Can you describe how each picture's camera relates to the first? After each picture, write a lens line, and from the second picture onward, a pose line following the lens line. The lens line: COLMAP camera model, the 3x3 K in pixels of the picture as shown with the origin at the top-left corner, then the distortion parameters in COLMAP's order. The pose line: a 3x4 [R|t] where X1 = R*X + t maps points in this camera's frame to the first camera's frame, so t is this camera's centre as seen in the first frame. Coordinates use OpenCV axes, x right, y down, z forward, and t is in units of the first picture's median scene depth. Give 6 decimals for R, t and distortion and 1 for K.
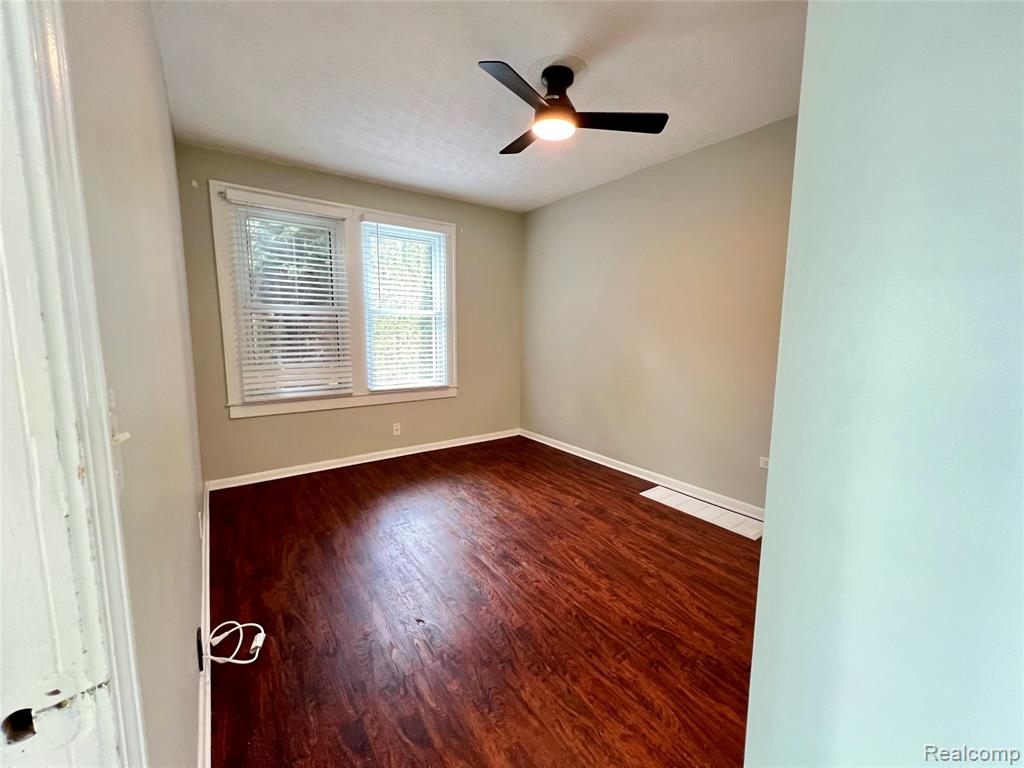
lens RADIAL K [[409.1, 0, 512.0], [0, 409.1, 384.0], [0, 0, 1]] dist [0.002044, 0.000009]
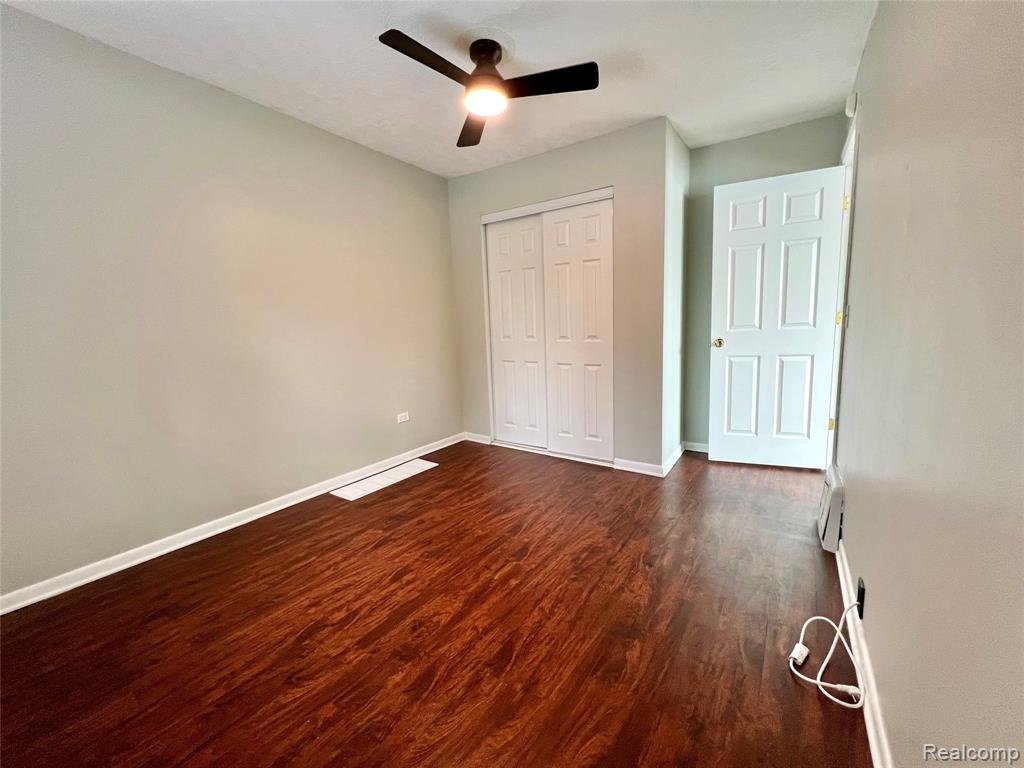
lens RADIAL K [[409.1, 0, 512.0], [0, 409.1, 384.0], [0, 0, 1]] dist [0.002044, 0.000009]
pose [[-0.335444, -0.131740, 0.932803, -0.649945], [0.158356, 0.968199, 0.193685, -0.101094], [-0.928655, 0.212686, -0.303915, 0.965580]]
